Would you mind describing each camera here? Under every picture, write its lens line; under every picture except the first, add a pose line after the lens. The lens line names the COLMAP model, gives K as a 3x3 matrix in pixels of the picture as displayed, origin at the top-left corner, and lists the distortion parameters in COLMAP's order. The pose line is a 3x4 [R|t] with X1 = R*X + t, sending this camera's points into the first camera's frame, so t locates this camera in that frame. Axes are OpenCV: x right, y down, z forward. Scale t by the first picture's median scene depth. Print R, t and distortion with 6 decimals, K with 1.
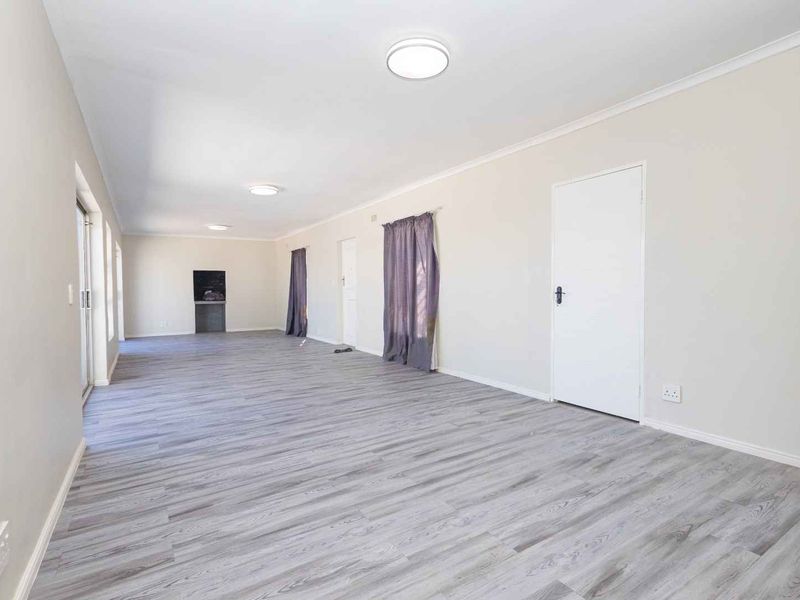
lens RADIAL K [[414.4, 0, 383.9], [0, 414.4, 303.5], [0, 0, 1]] dist [0.004777, 0.000507]
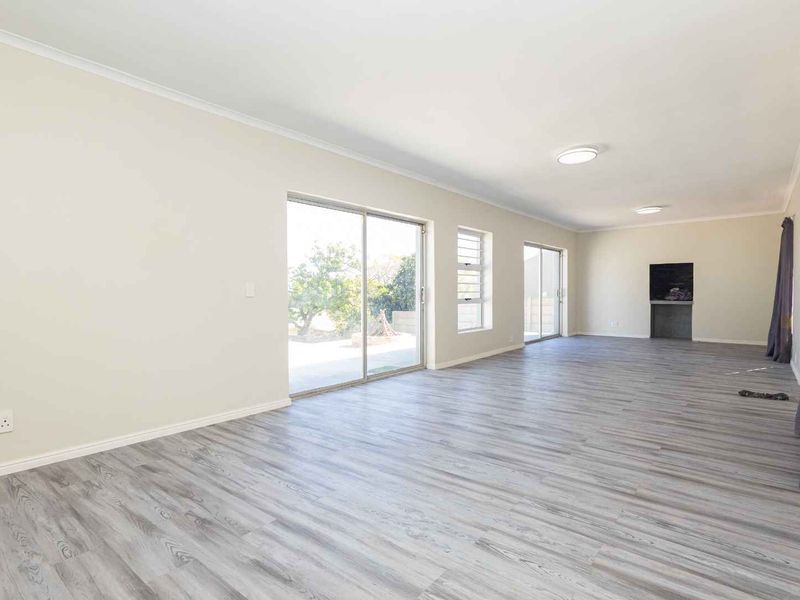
lens RADIAL K [[414.4, 0, 407.2], [0, 414.4, 301.7], [0, 0, 1]] dist [0.004777, 0.000507]
pose [[0.344605, 0.029994, -0.938268, 0.563660], [-0.030044, 0.999330, 0.020912, -0.018496], [0.938267, 0.020982, 0.345275, 0.796643]]
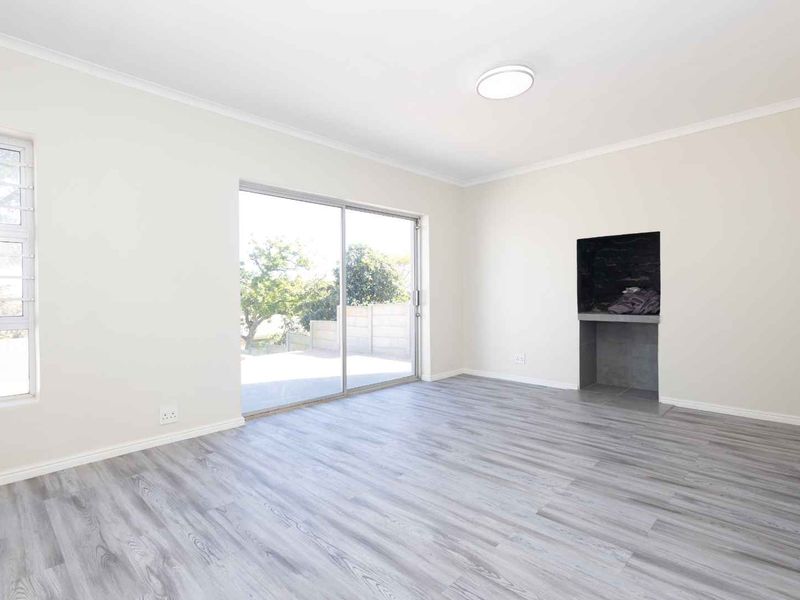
lens RADIAL K [[414.4, 0, 417.2], [0, 414.4, 289.3], [0, 0, 1]] dist [0.004777, 0.000507]
pose [[0.292923, -0.003531, -0.956130, -0.354598], [-0.024675, 0.999632, -0.011252, -0.067761], [0.955818, 0.026888, 0.292728, 2.404778]]
